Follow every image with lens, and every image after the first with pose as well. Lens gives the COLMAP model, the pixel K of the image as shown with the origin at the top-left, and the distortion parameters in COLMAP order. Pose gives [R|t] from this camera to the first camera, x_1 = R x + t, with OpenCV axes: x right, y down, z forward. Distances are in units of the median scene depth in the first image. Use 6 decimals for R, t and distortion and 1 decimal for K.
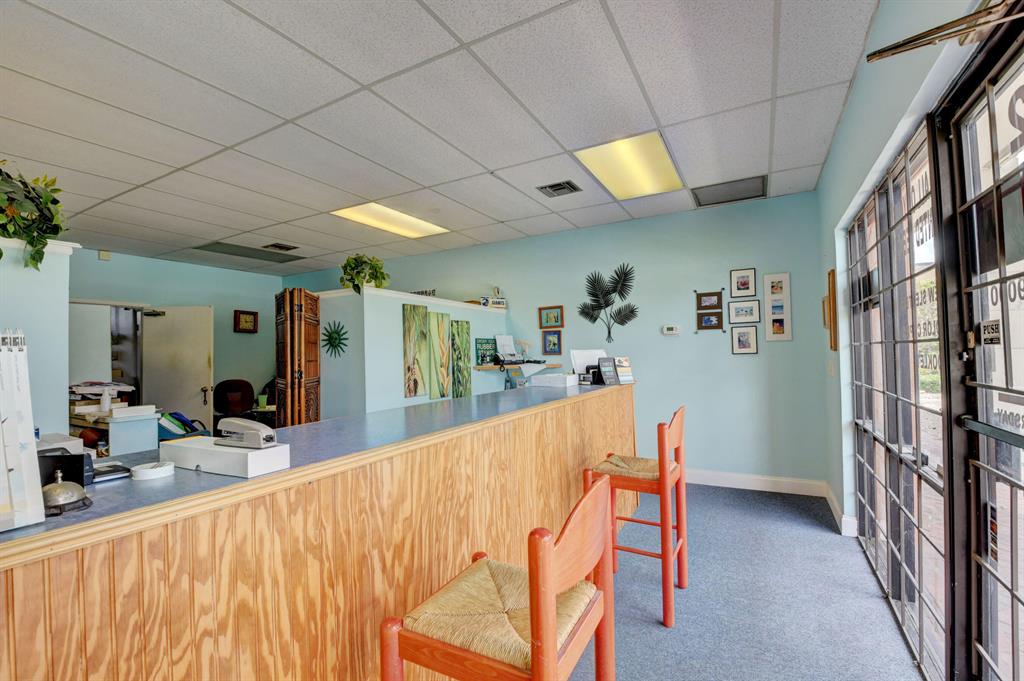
lens RADIAL K [[450.1, 0, 509.2], [0, 450.1, 345.2], [0, 0, 1]] dist [-0.000494, -0.013026]
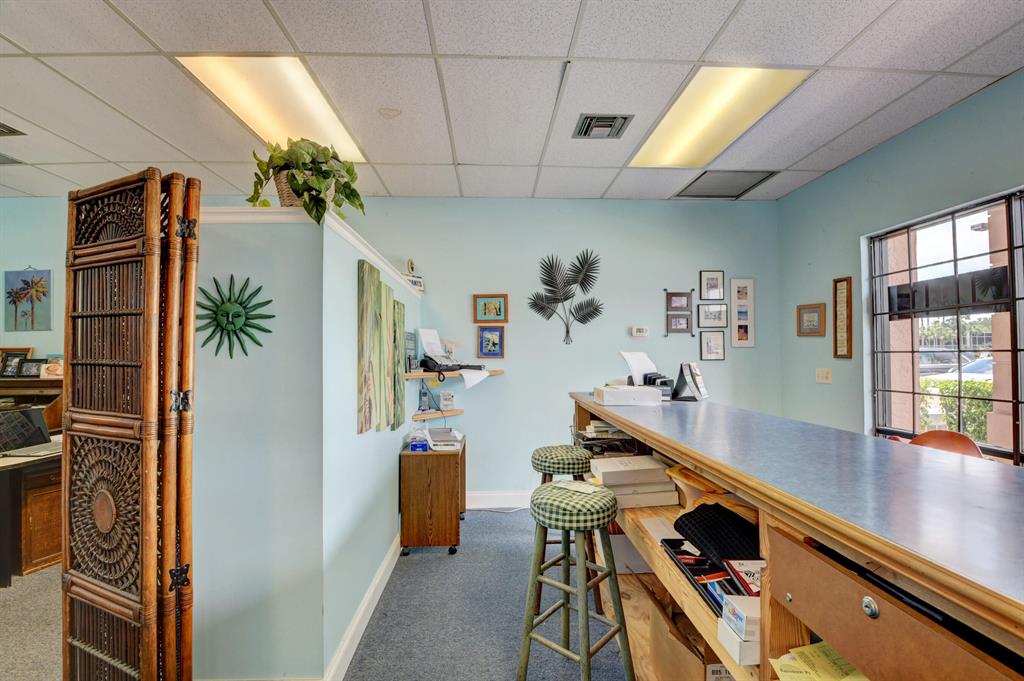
lens RADIAL K [[450.1, 0, 509.7], [0, 450.1, 347.3], [0, 0, 1]] dist [-0.000494, -0.013026]
pose [[0.854090, 0.027542, 0.519395, -0.292284], [-0.025006, 0.999617, -0.011886, 0.012368], [-0.519523, -0.002837, 0.854452, 0.361552]]
